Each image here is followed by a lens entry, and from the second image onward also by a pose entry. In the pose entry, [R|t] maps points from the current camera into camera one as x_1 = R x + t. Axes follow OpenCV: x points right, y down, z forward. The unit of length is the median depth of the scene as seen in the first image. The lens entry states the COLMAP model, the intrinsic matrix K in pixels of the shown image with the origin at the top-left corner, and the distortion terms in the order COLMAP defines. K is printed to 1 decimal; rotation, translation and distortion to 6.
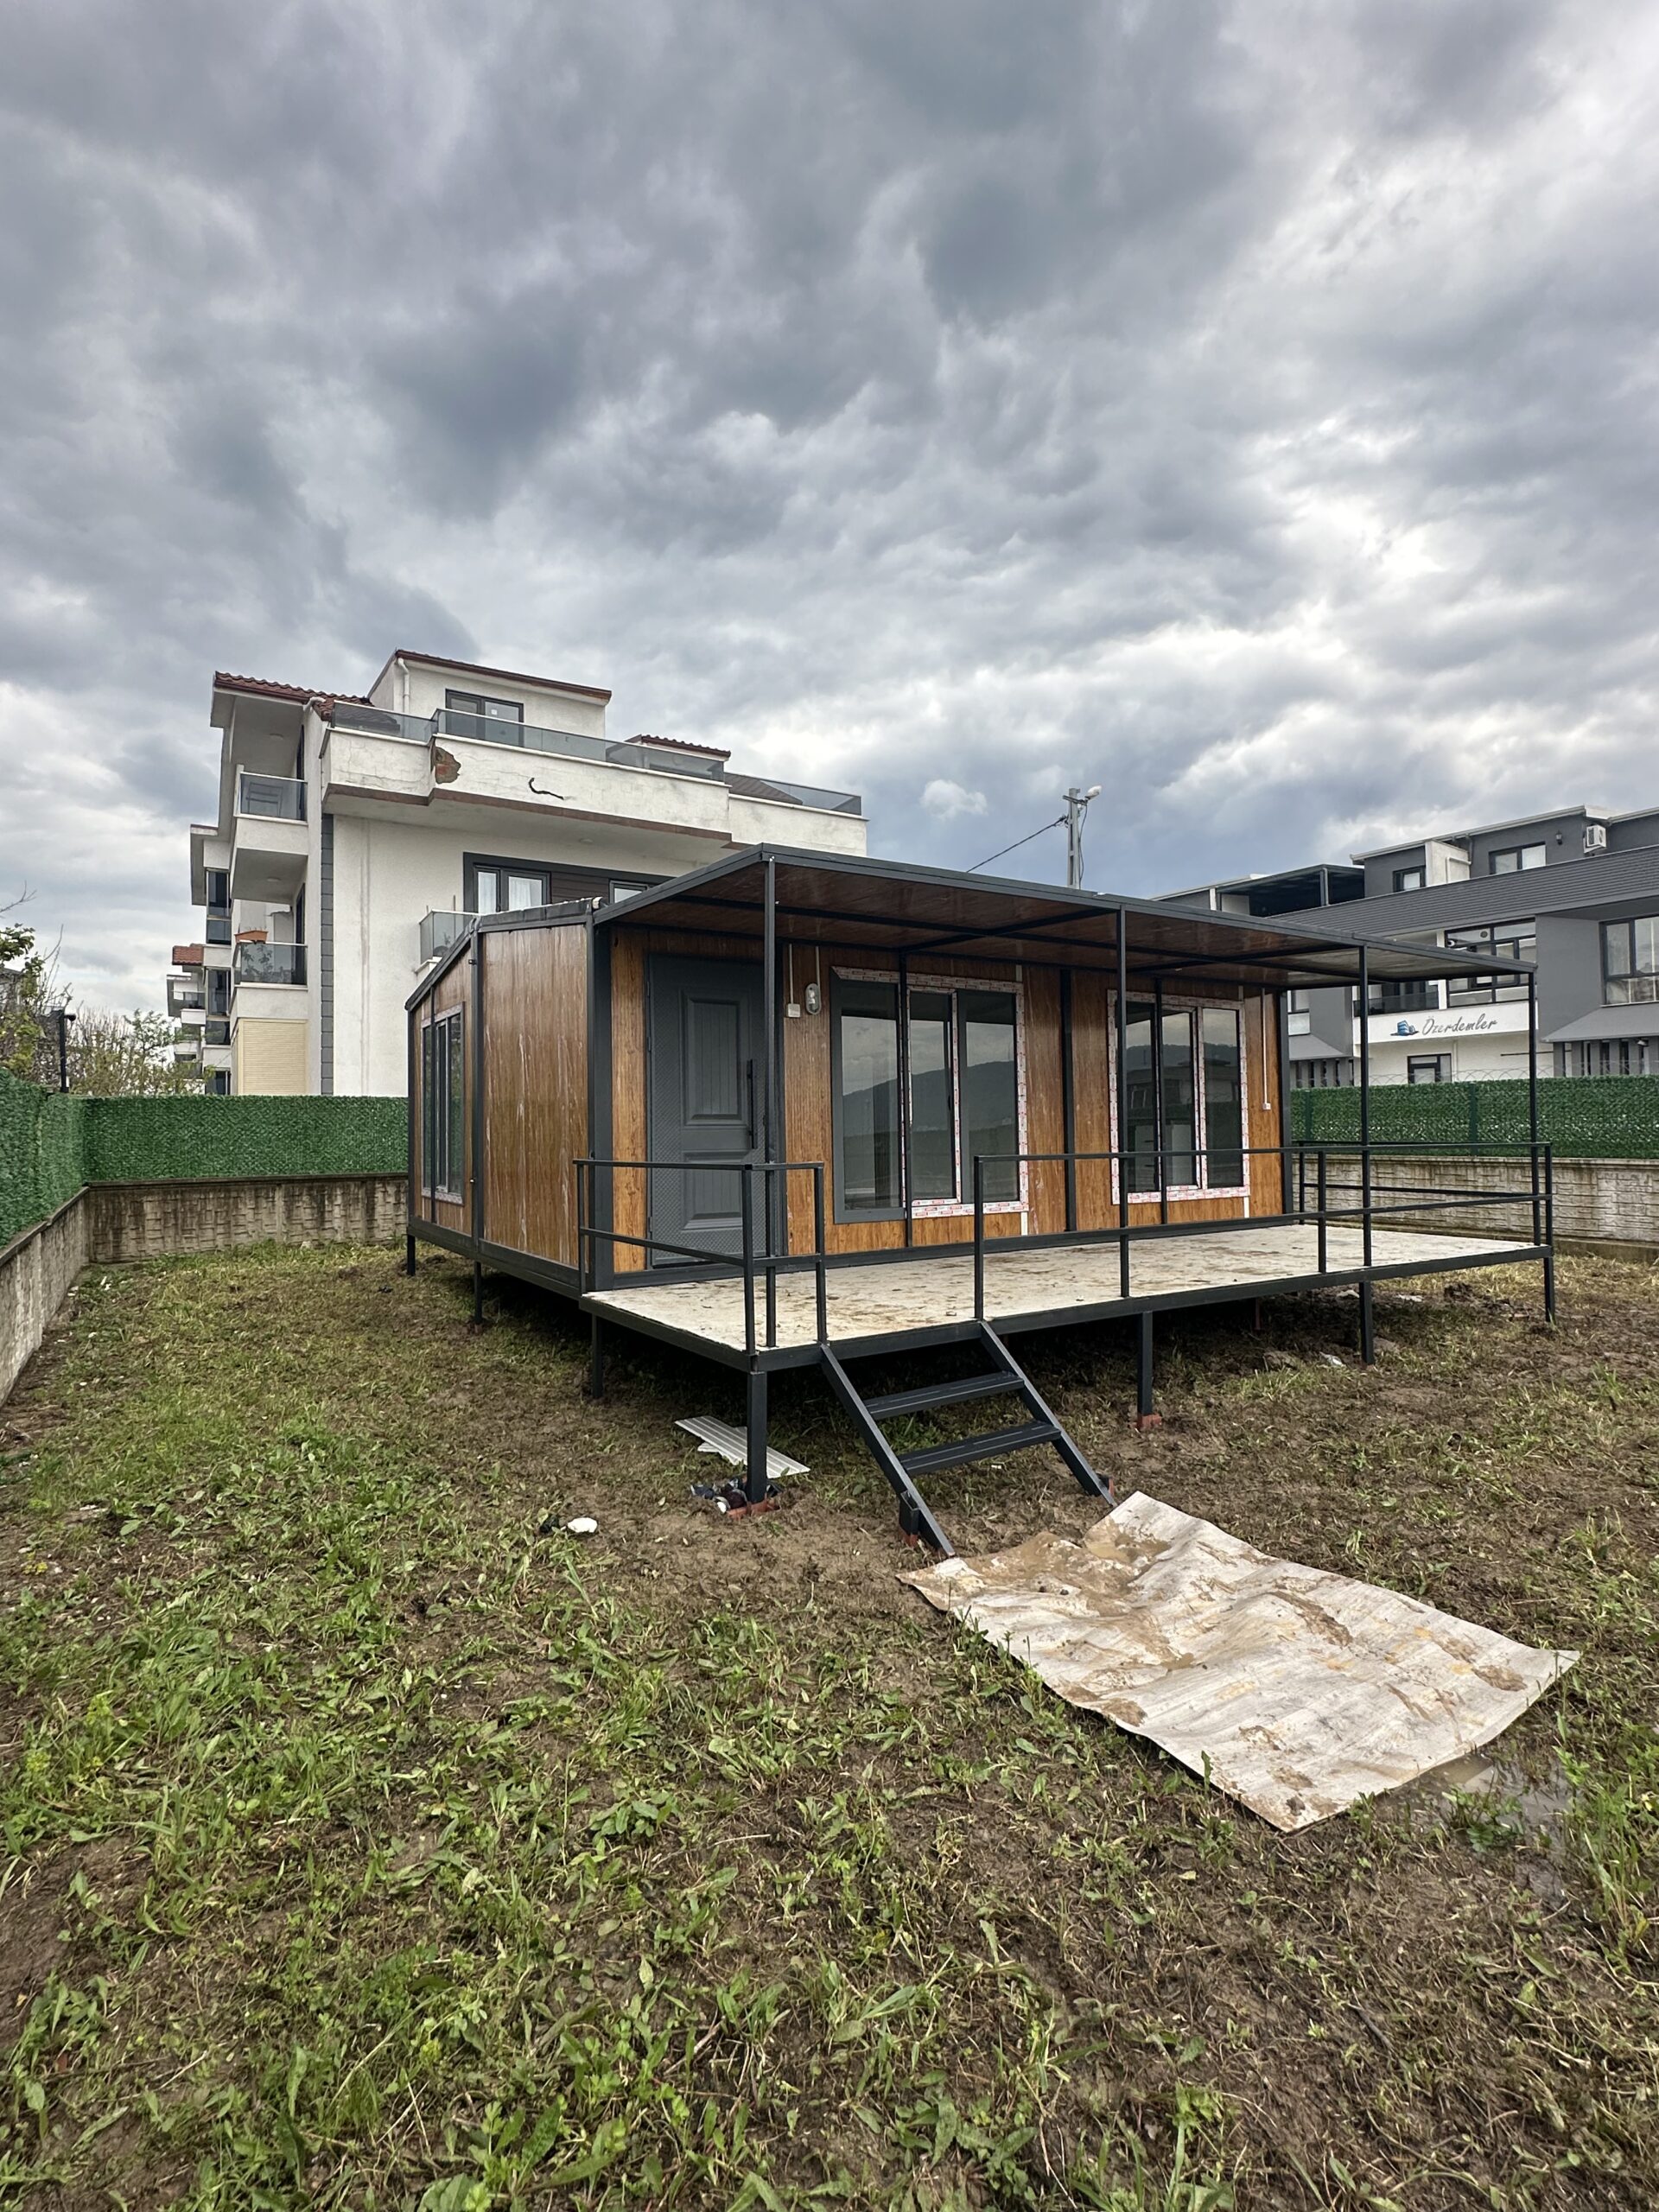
lens RADIAL K [[1064.9, 0, 832.8], [0, 1064.9, 1094.8], [0, 0, 1]] dist [-0.002660, 0.000798]
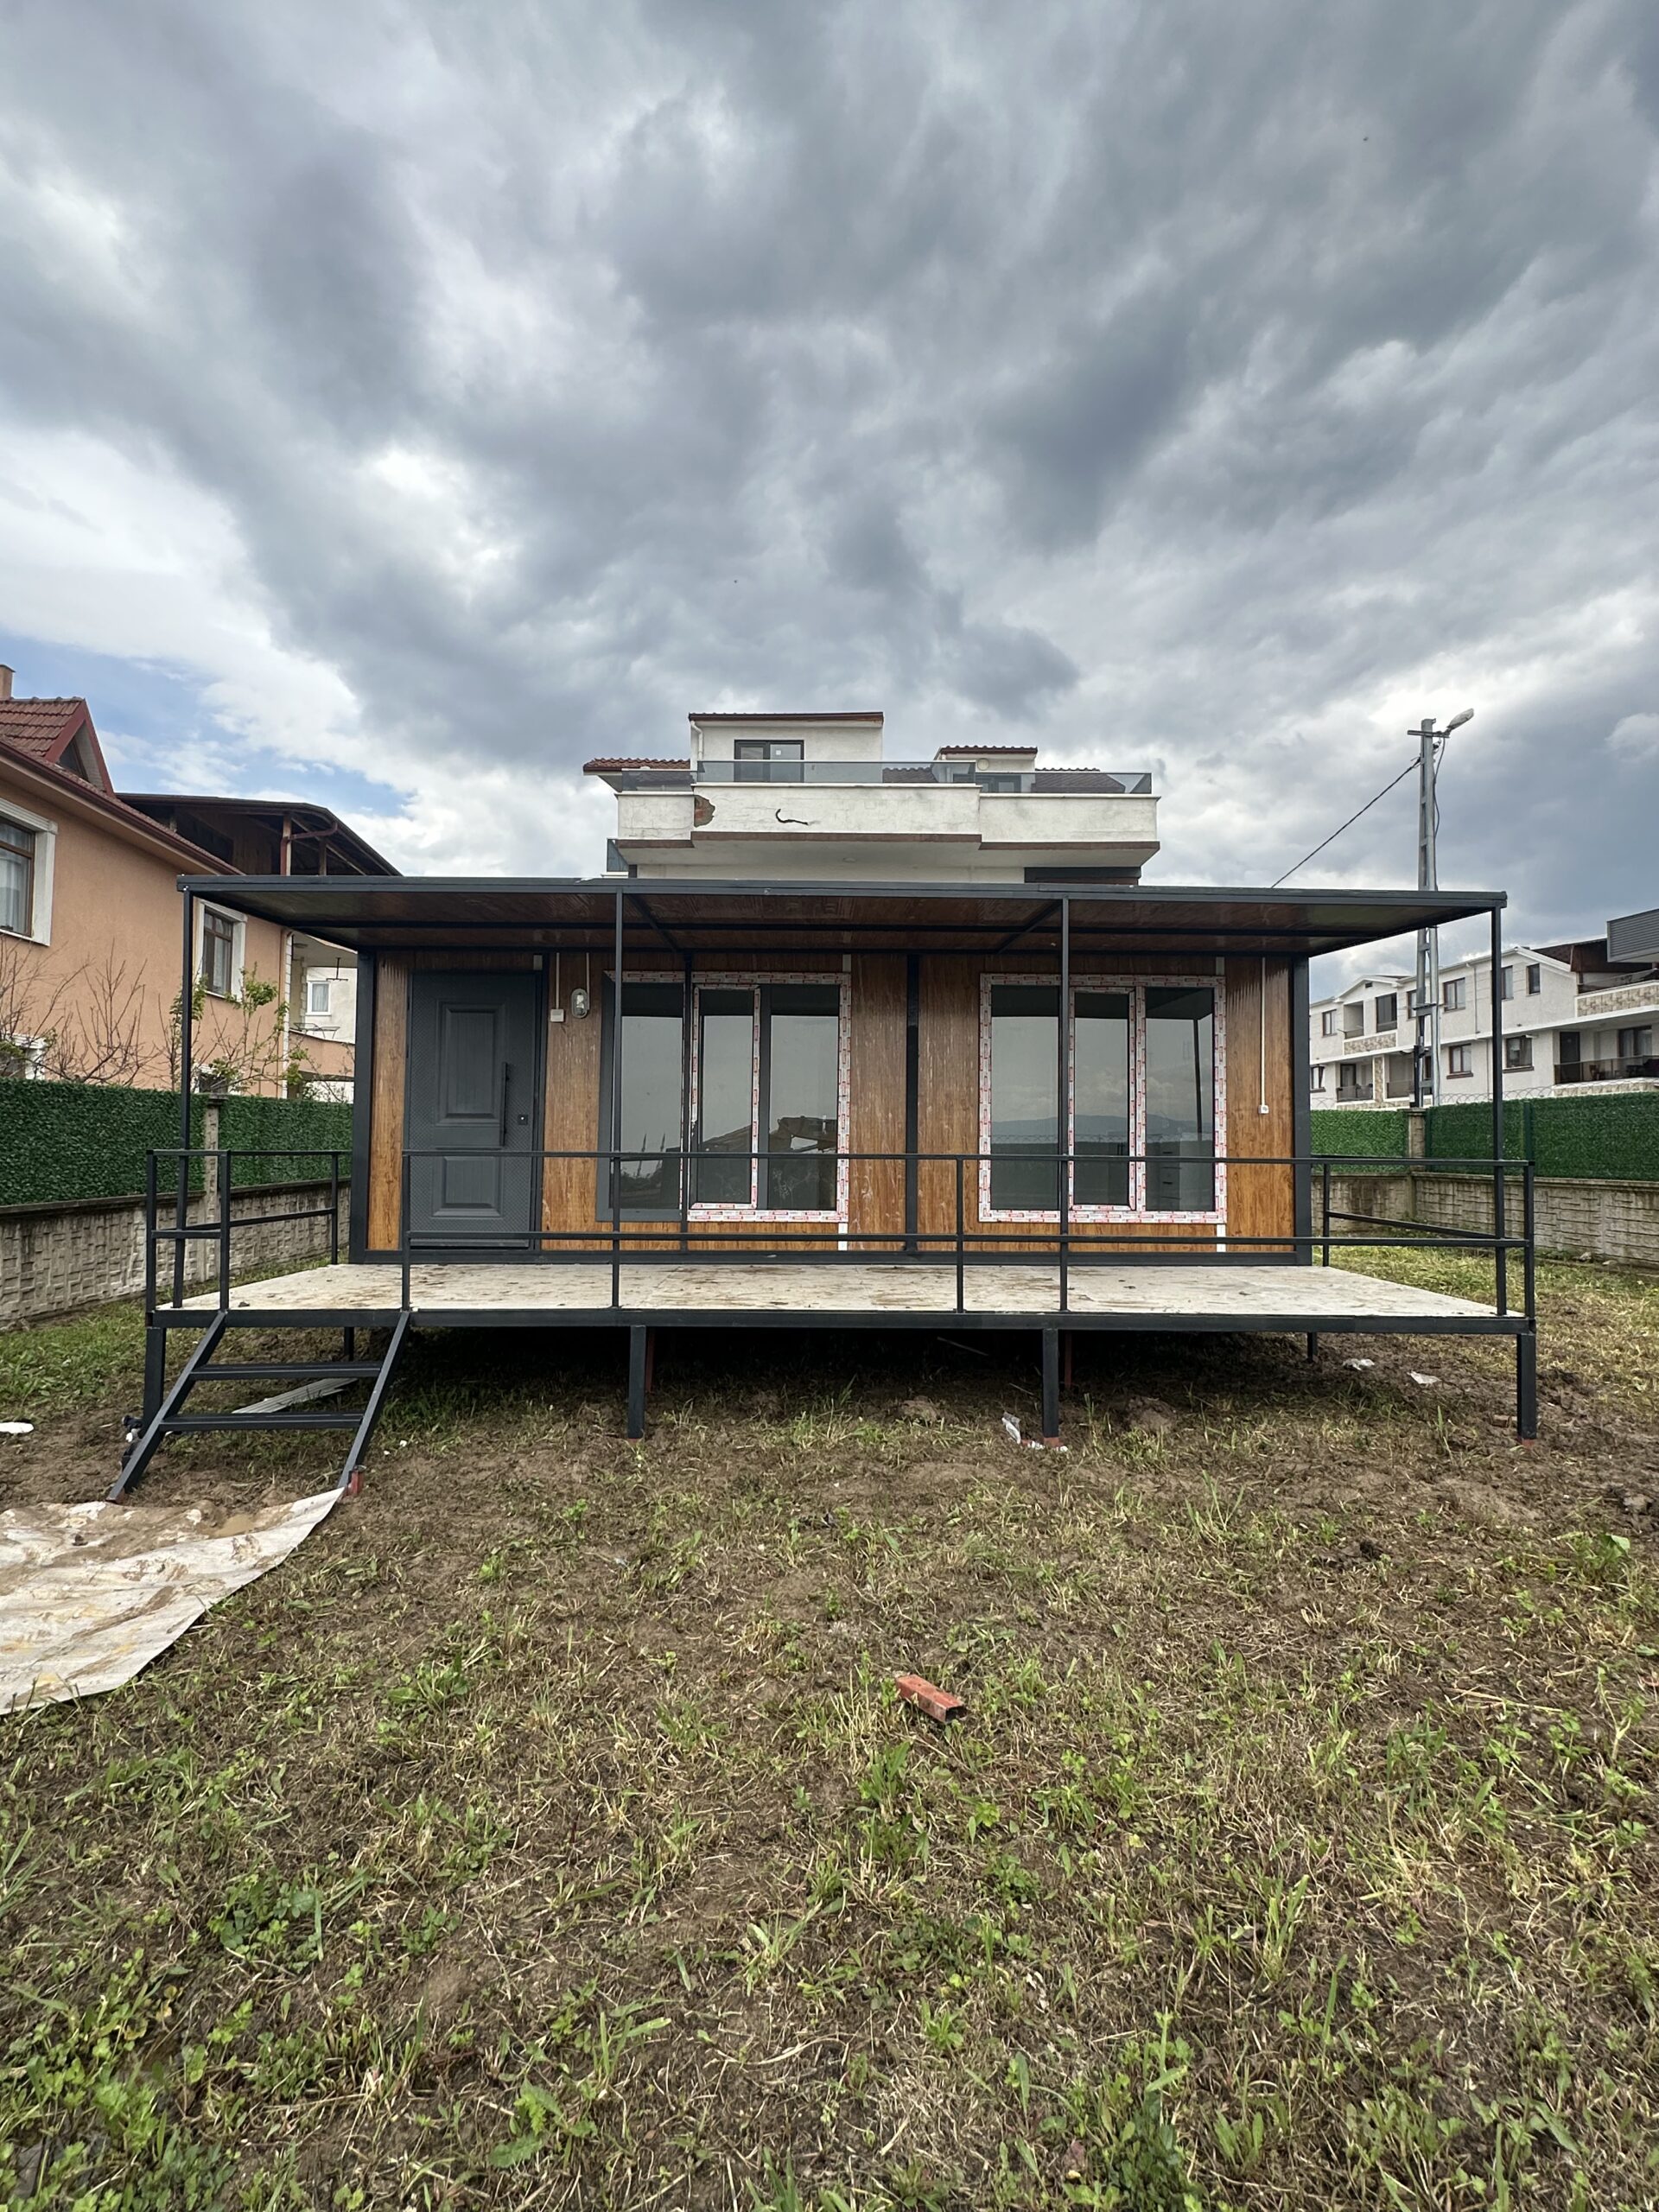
lens RADIAL K [[1064.9, 0, 826.4], [0, 1064.9, 1102.2], [0, 0, 1]] dist [-0.002660, 0.000798]
pose [[0.858744, -0.004626, -0.512384, 0.632928], [0.001907, 0.999981, -0.005831, 0.011293], [0.512402, 0.004030, 0.858736, 0.203357]]
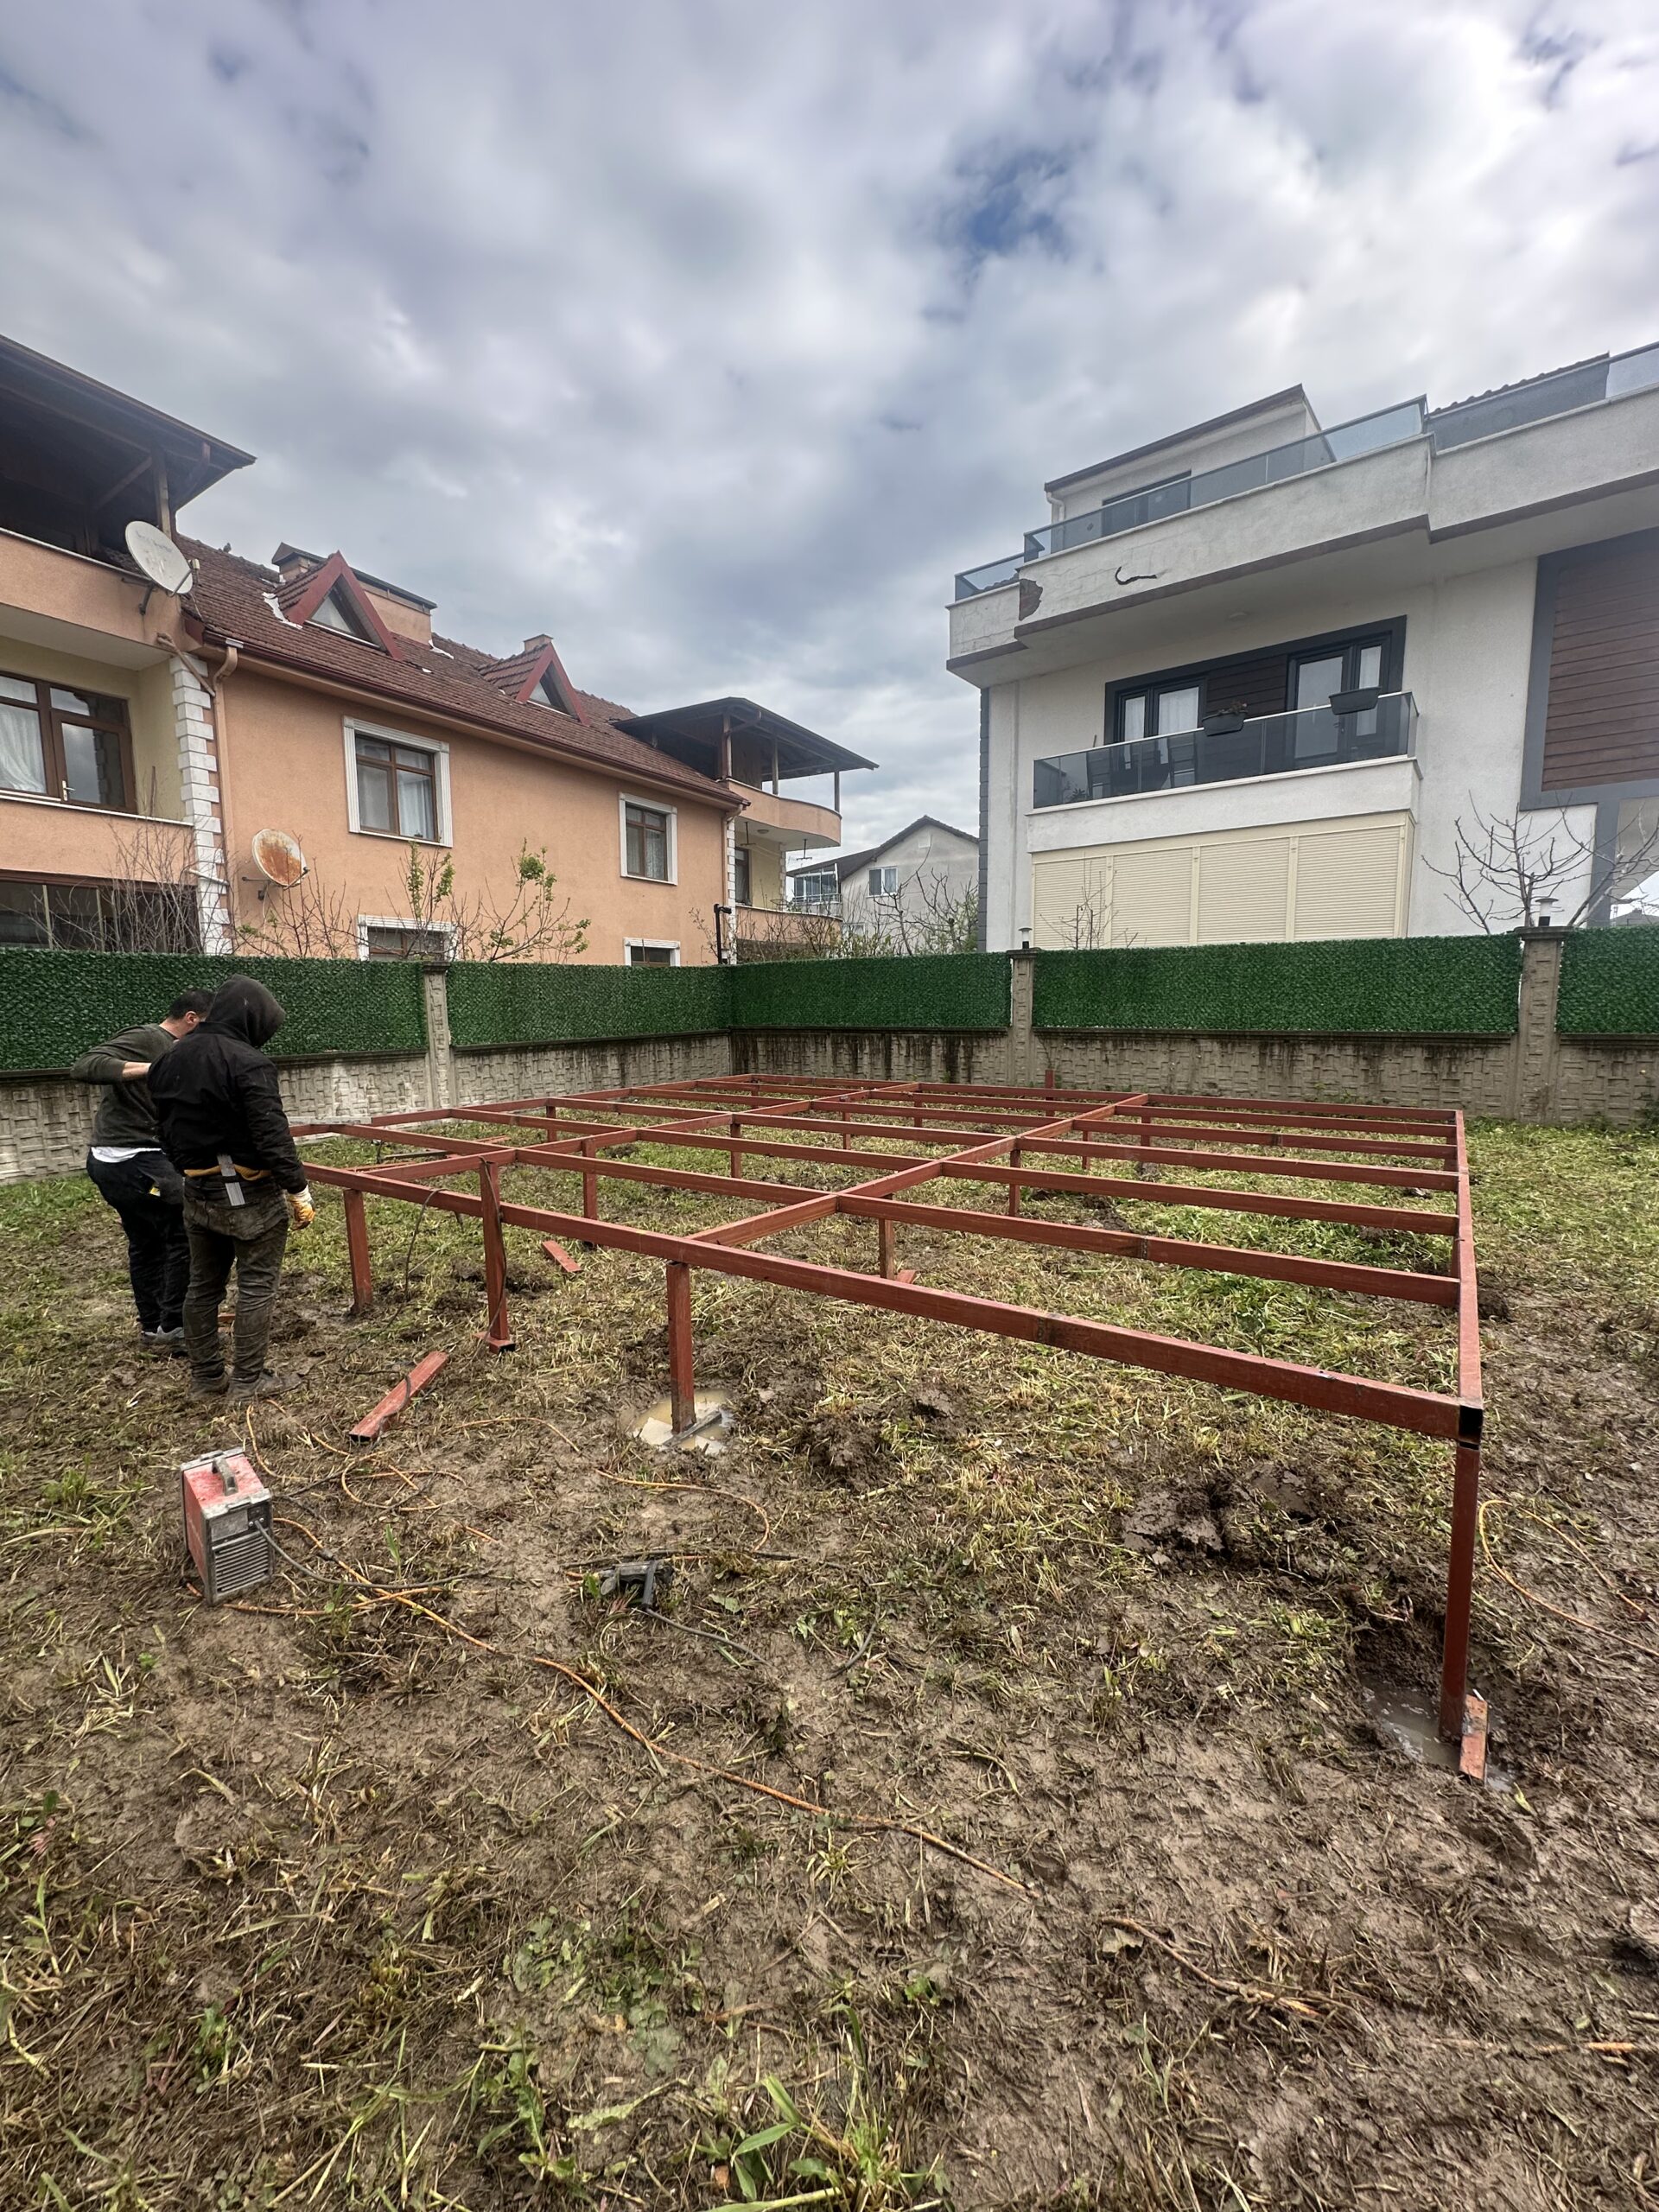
lens RADIAL K [[881.7, 0, 824.4], [0, 881.7, 1103.1], [0, 0, 1]] dist [-0.004781, 0.000803]
pose [[0.386038, 0.111941, -0.915666, 0.646096], [0.038197, 0.989819, 0.137110, 0.040338], [0.921692, -0.087906, 0.377832, 0.981090]]
